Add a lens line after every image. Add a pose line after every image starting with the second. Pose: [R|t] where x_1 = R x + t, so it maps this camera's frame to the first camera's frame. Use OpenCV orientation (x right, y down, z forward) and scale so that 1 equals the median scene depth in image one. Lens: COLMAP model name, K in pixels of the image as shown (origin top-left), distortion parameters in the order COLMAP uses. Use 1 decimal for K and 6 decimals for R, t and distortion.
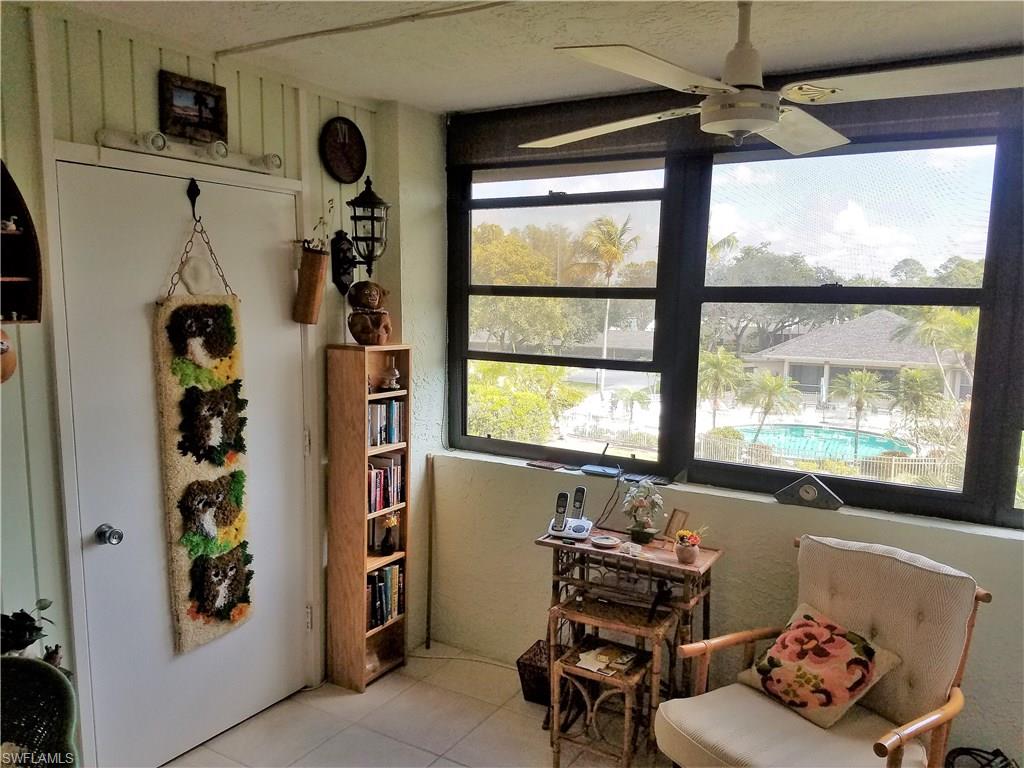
lens RADIAL K [[790.4, 0, 512.0], [0, 790.4, 384.0], [0, 0, 1]] dist [0.180123, -0.351404]
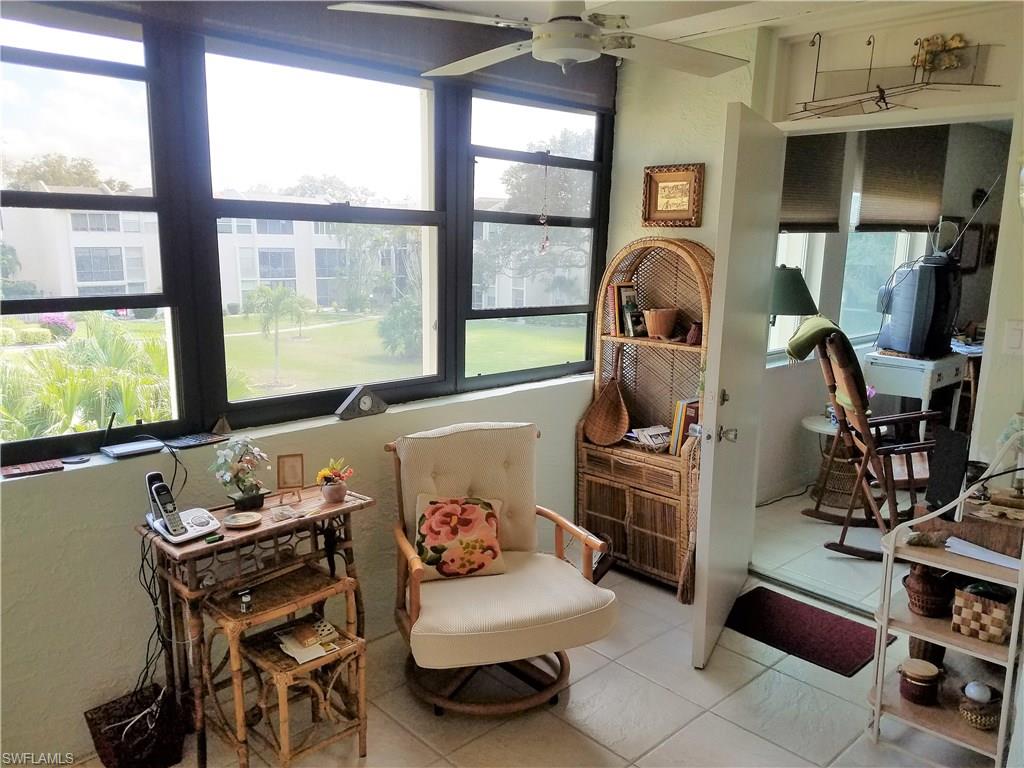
lens RADIAL K [[790.4, 0, 512.0], [0, 790.4, 384.0], [0, 0, 1]] dist [0.180123, -0.351404]
pose [[0.247623, -0.188135, 0.950415, -0.625621], [0.097977, 0.980799, 0.168622, -0.052109], [-0.963890, 0.051364, 0.261301, 0.580041]]
